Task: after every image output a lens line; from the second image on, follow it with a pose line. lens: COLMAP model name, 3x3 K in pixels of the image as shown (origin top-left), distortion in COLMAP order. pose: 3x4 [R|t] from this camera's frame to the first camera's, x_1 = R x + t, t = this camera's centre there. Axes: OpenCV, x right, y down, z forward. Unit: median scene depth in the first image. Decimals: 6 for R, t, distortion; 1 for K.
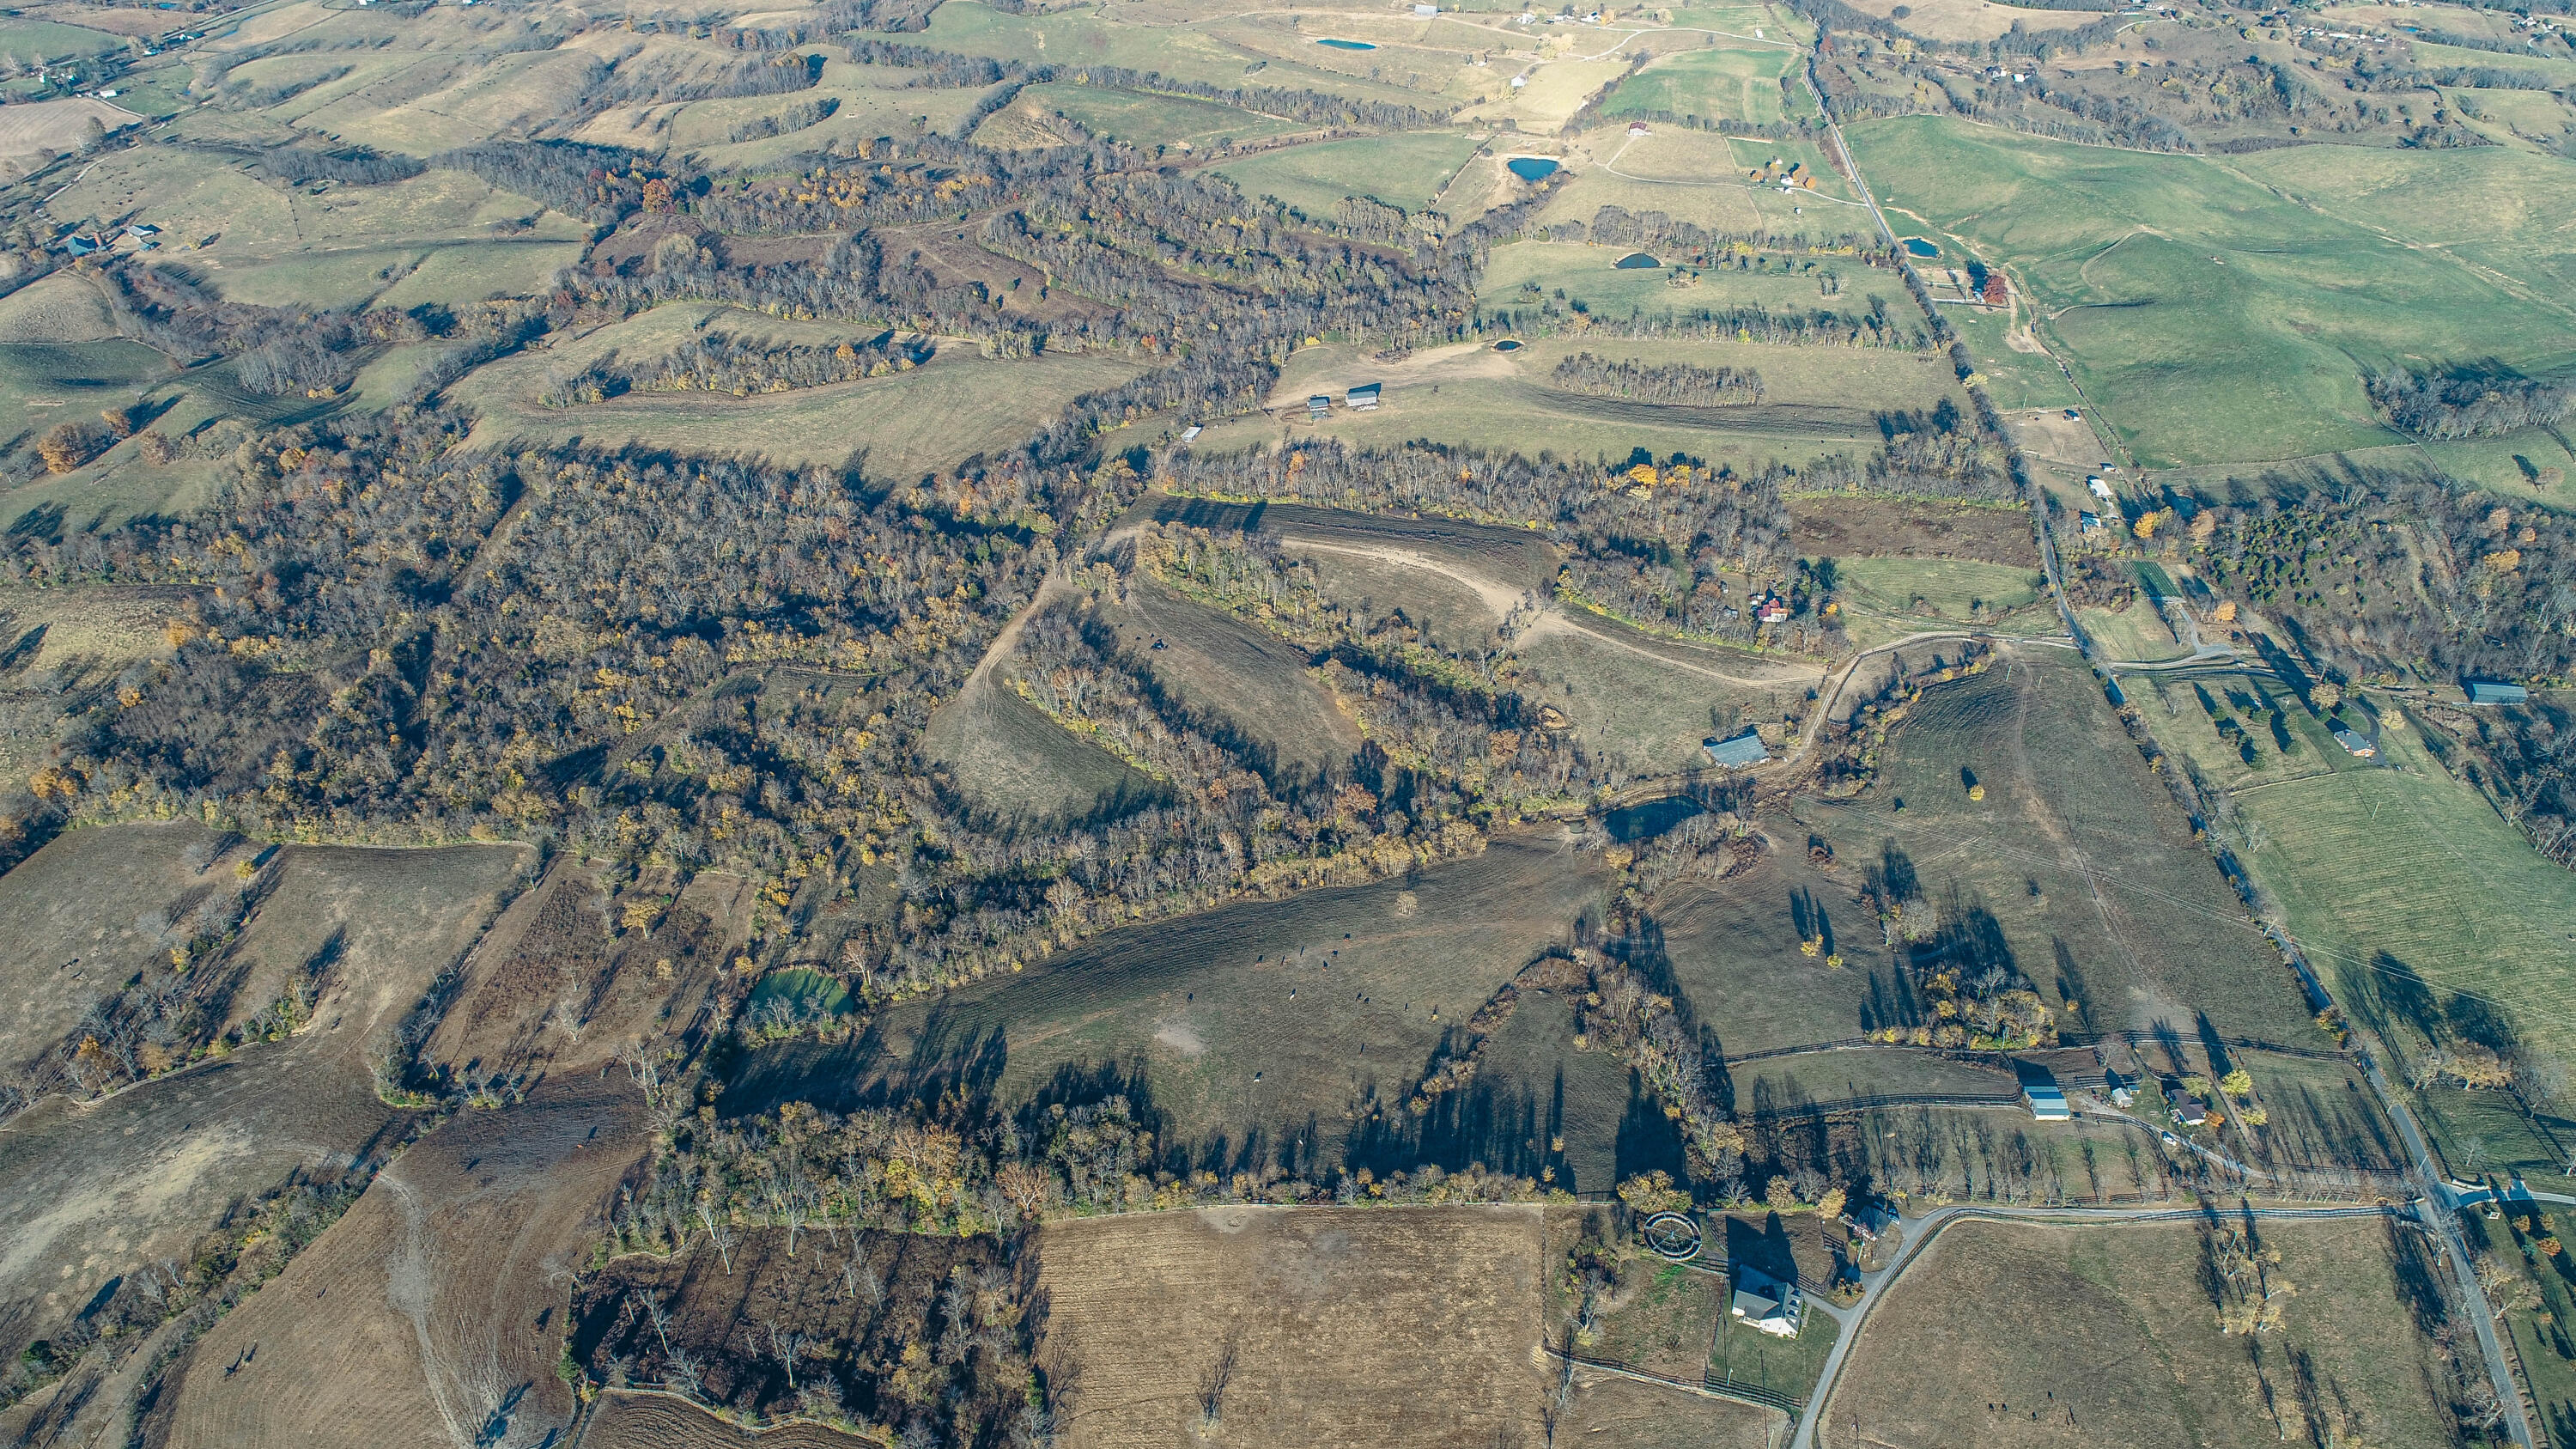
lens RADIAL K [[1739.3, 0, 1288.0], [0, 1739.3, 724.5], [0, 0, 1]] dist [-0.002061, 0.000550]
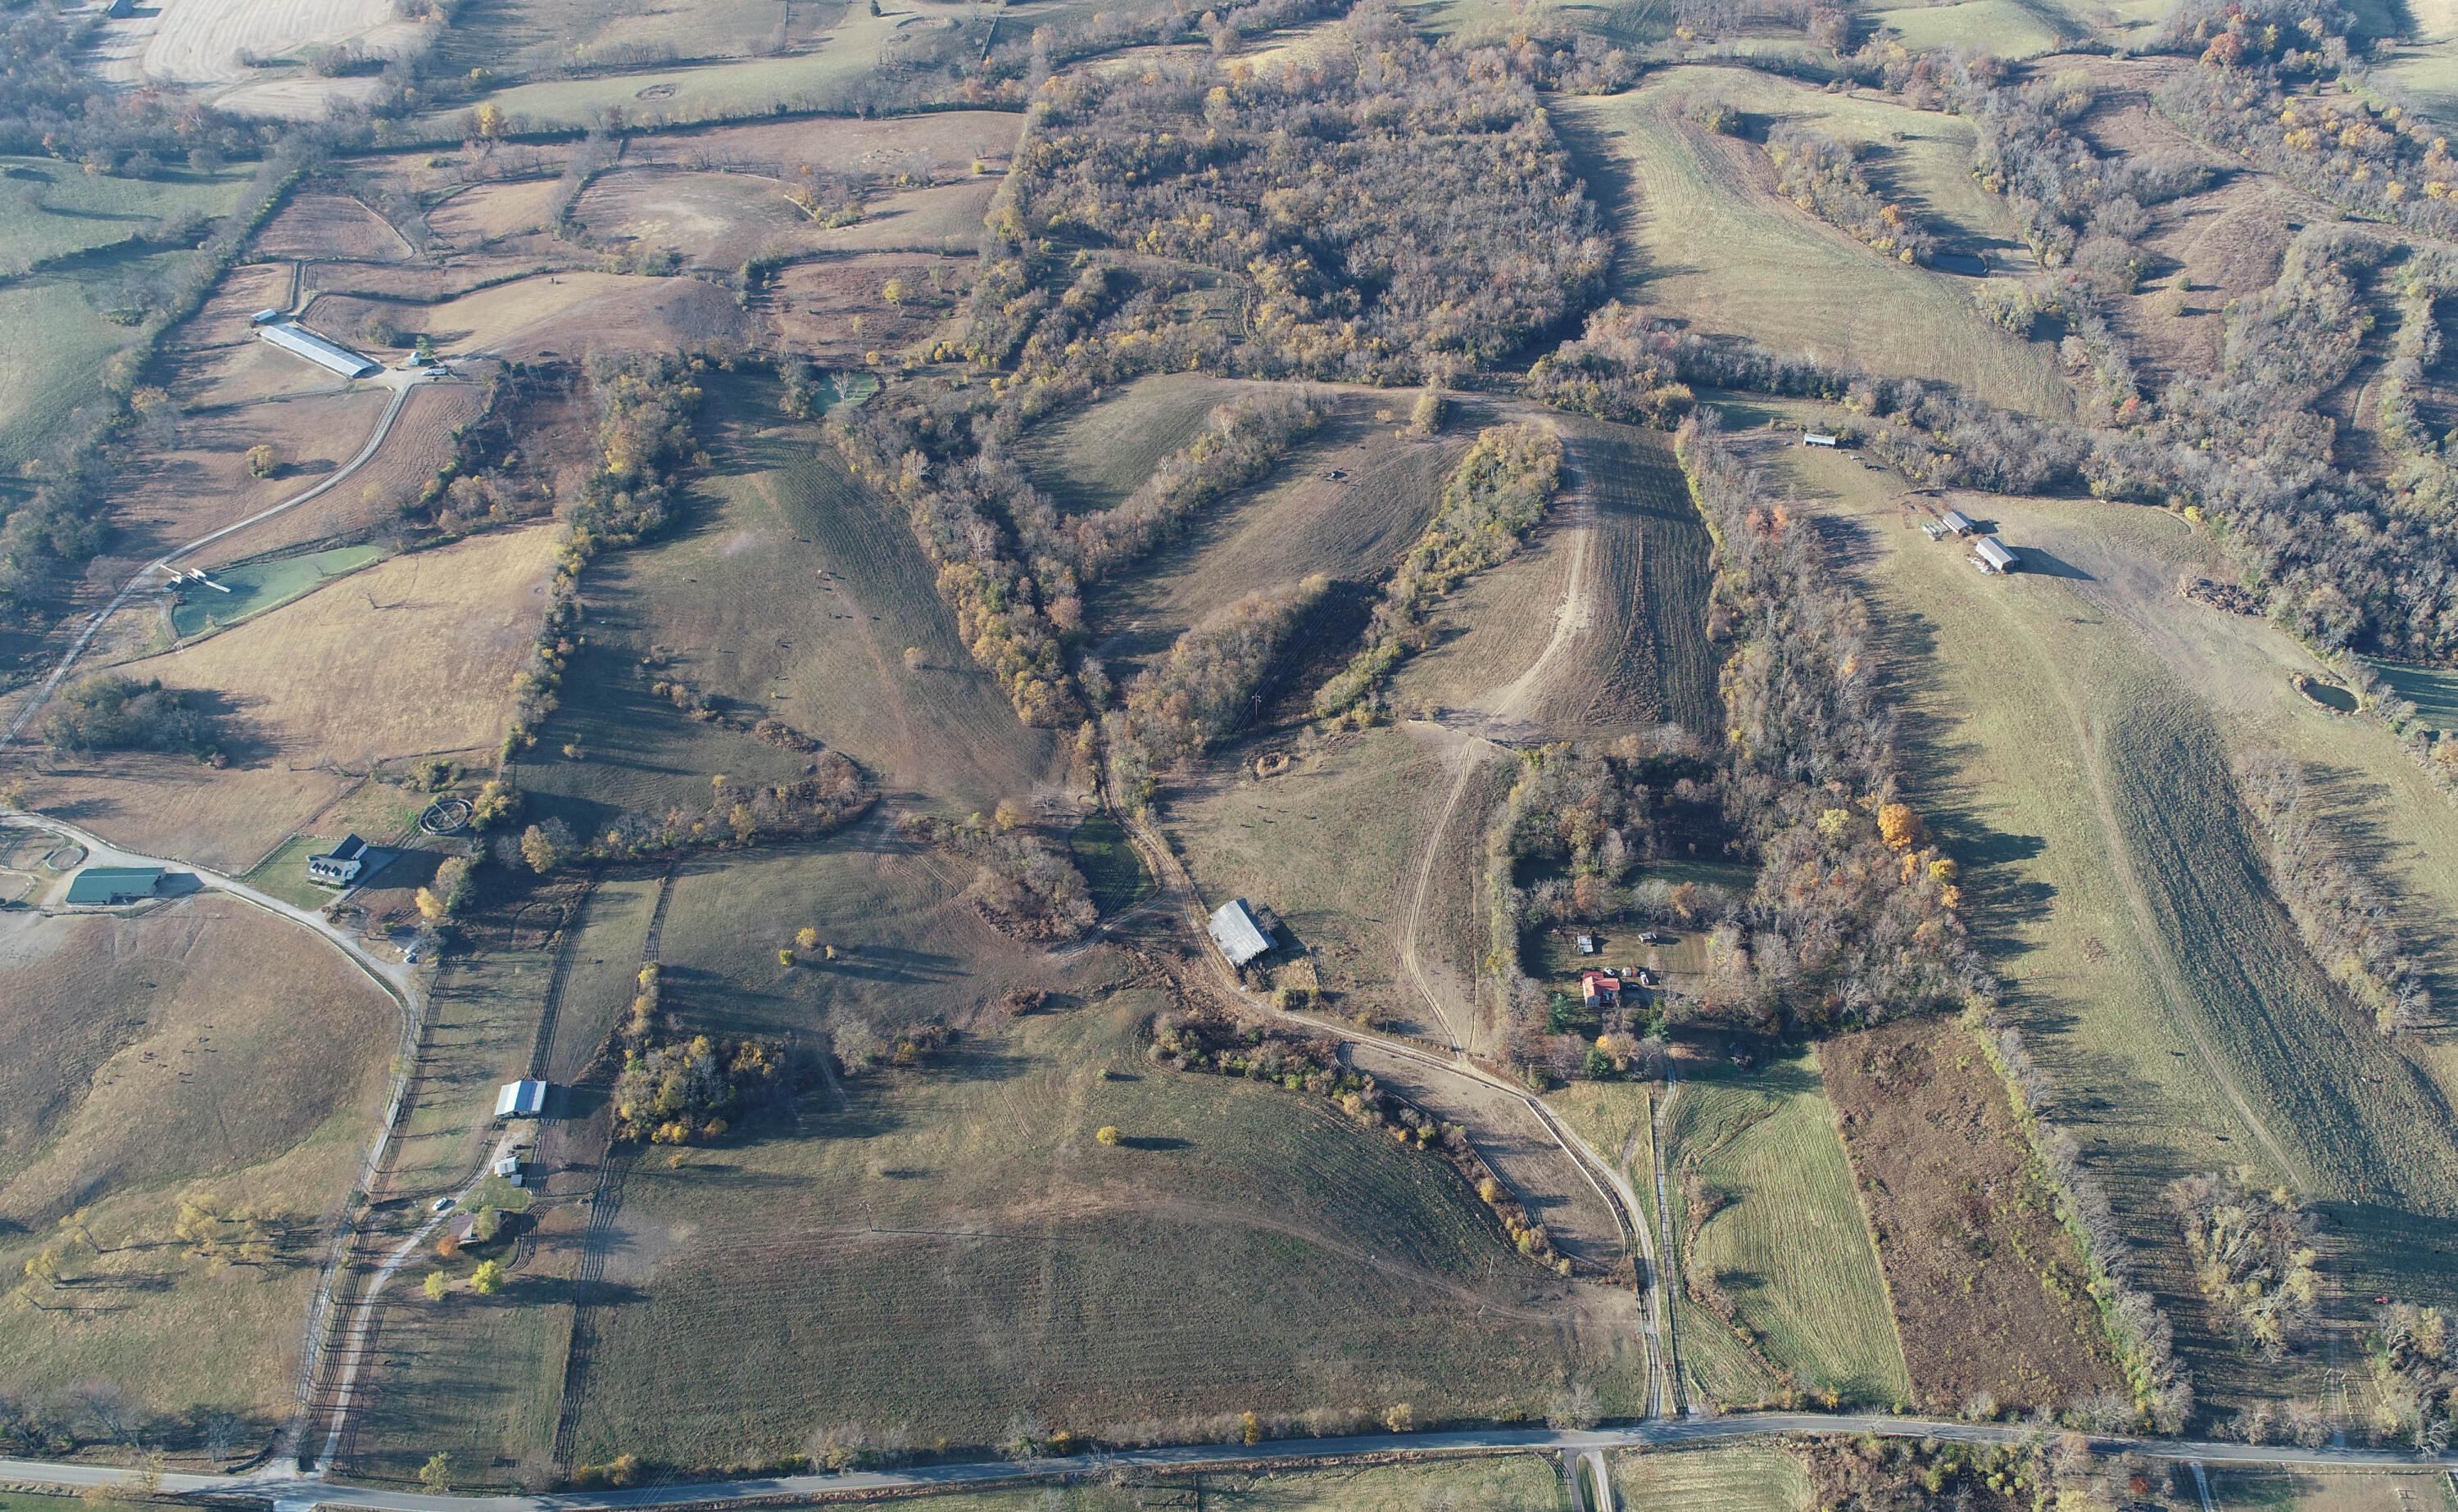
lens RADIAL K [[1813.1, 0, 1309.3], [0, 1813.1, 757.3], [0, 0, 1]] dist [0.022658, 0.001737]
pose [[0.124596, 0.658115, -0.742537, 1.030193], [-0.568402, 0.660742, 0.490244, -0.572930], [0.813262, 0.360977, 0.456399, 0.802412]]
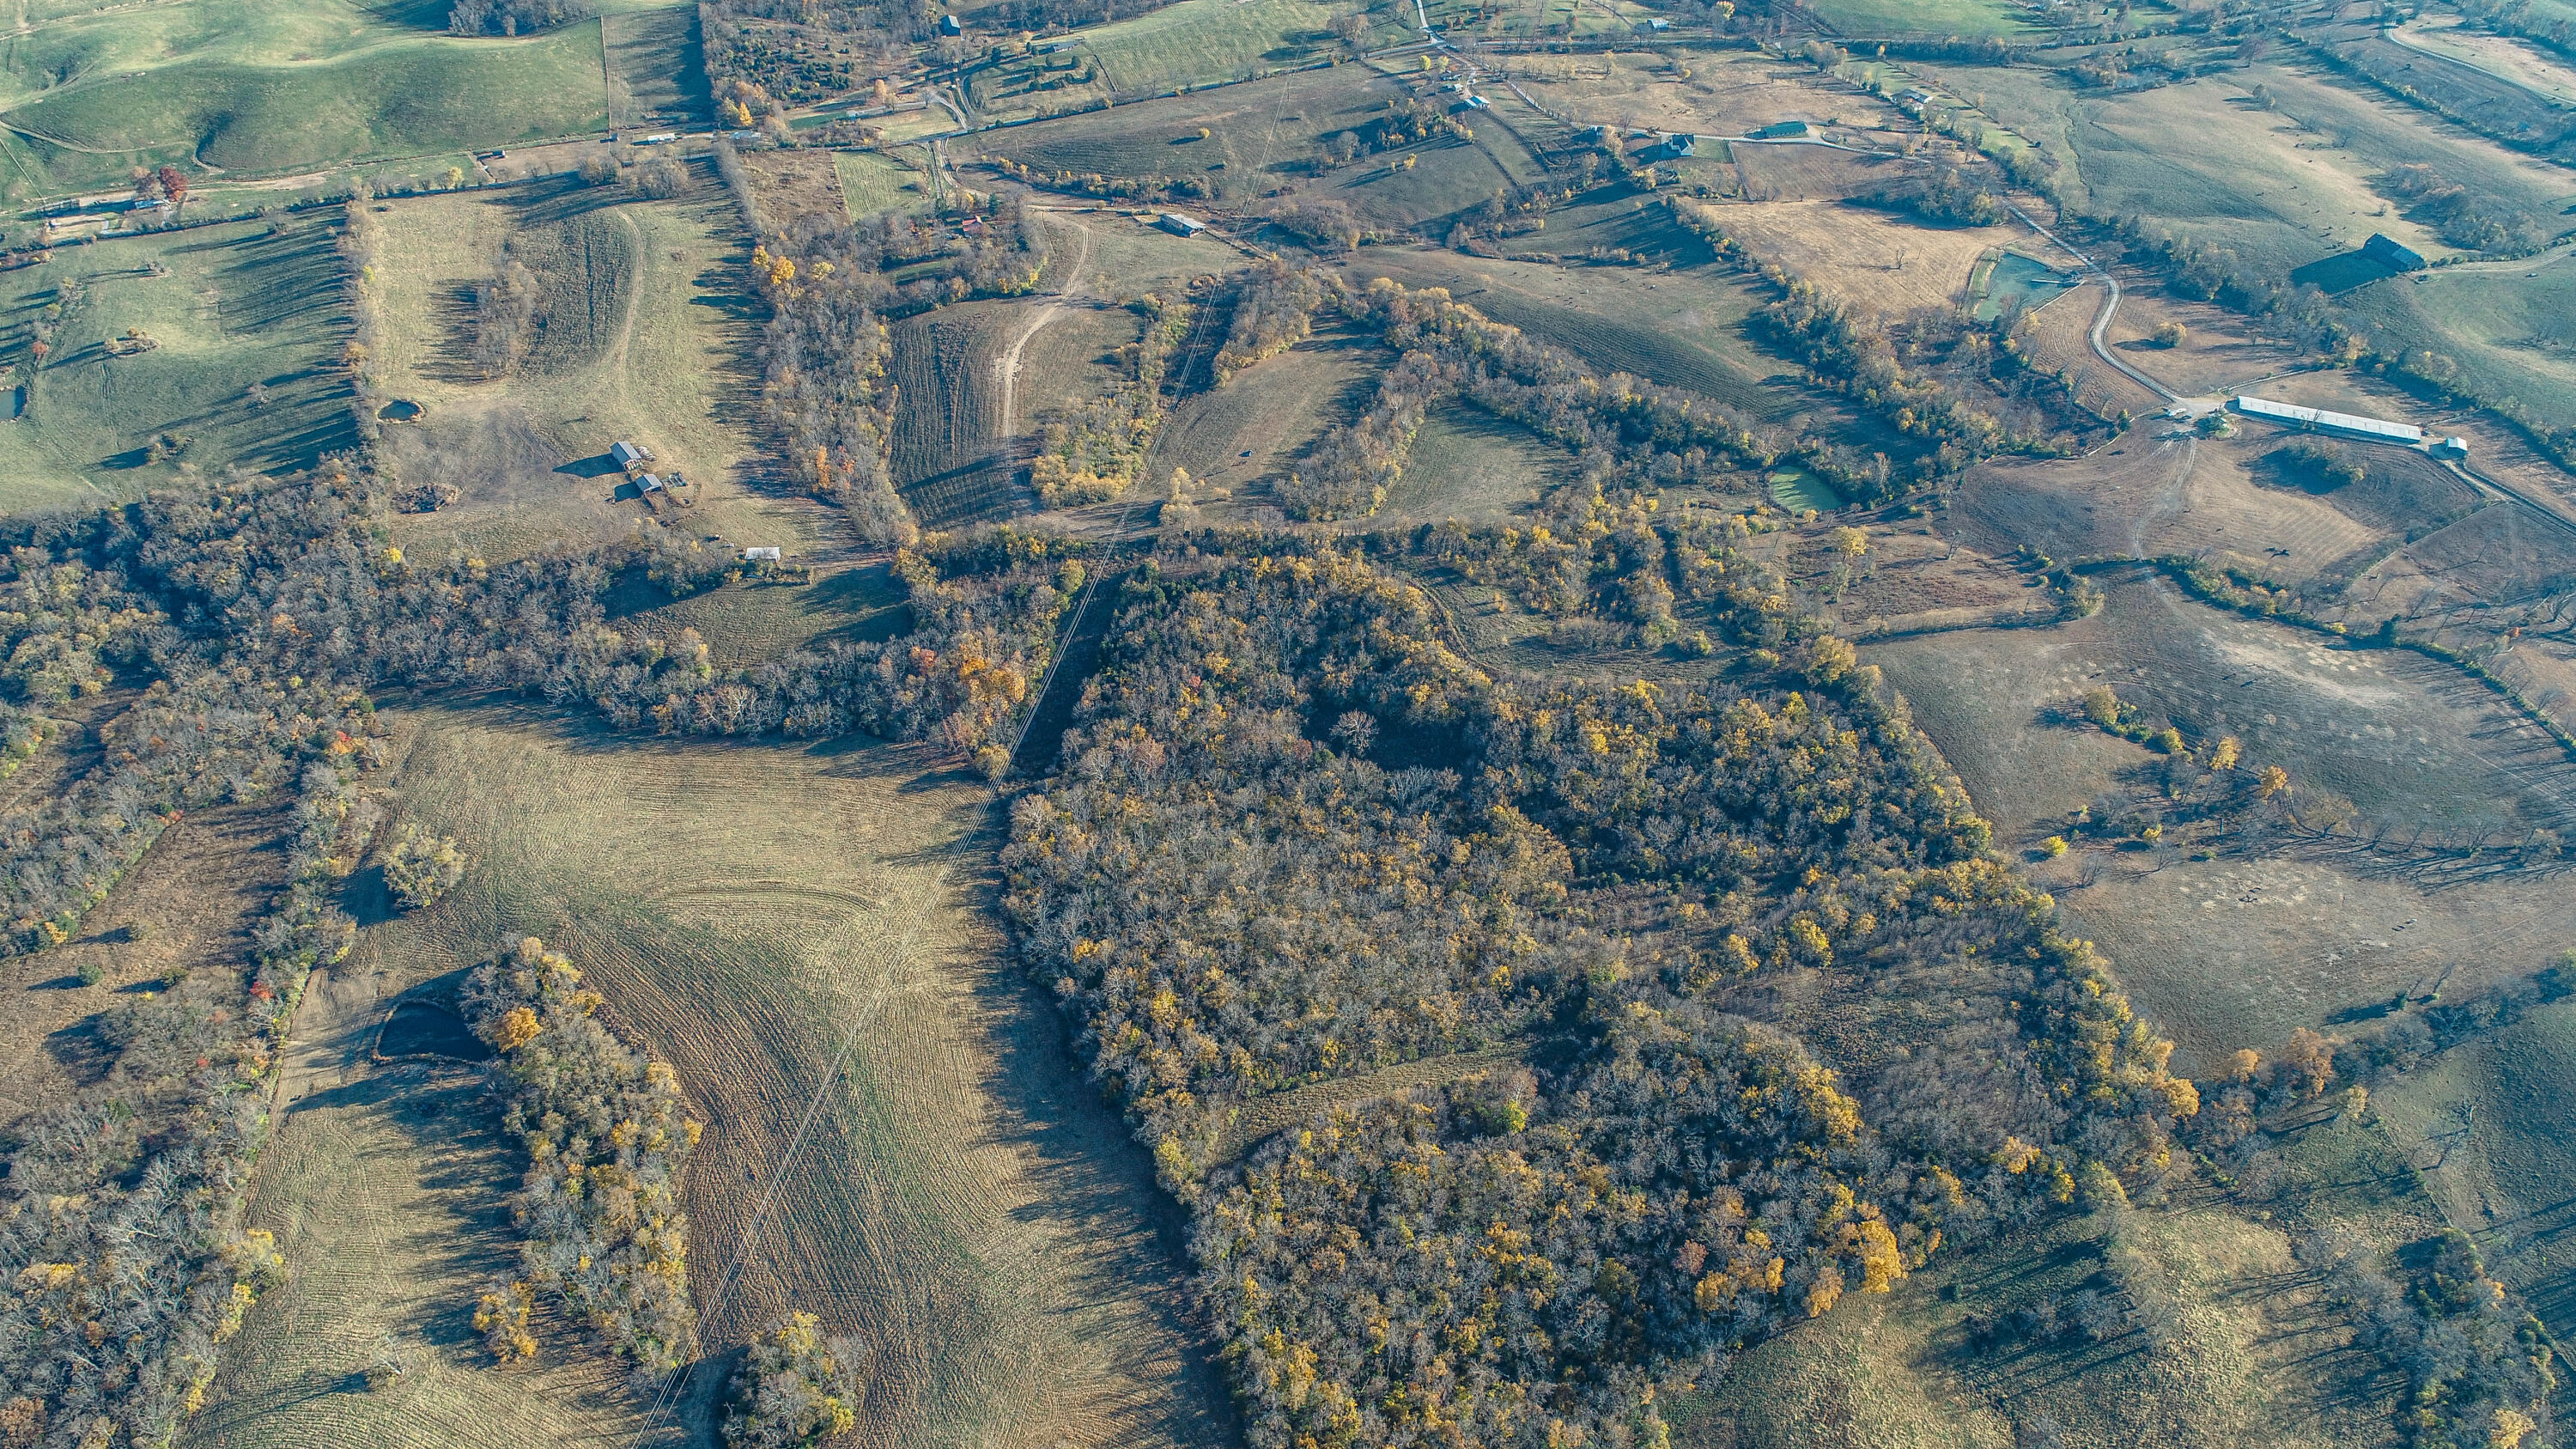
lens RADIAL K [[1739.3, 0, 1288.0], [0, 1739.3, 724.5], [0, 0, 1]] dist [-0.002061, 0.000550]
pose [[-0.397594, -0.604489, 0.690298, -1.163601], [0.531361, 0.461645, 0.710309, -0.899328], [-0.748047, 0.649213, 0.137655, 1.285564]]
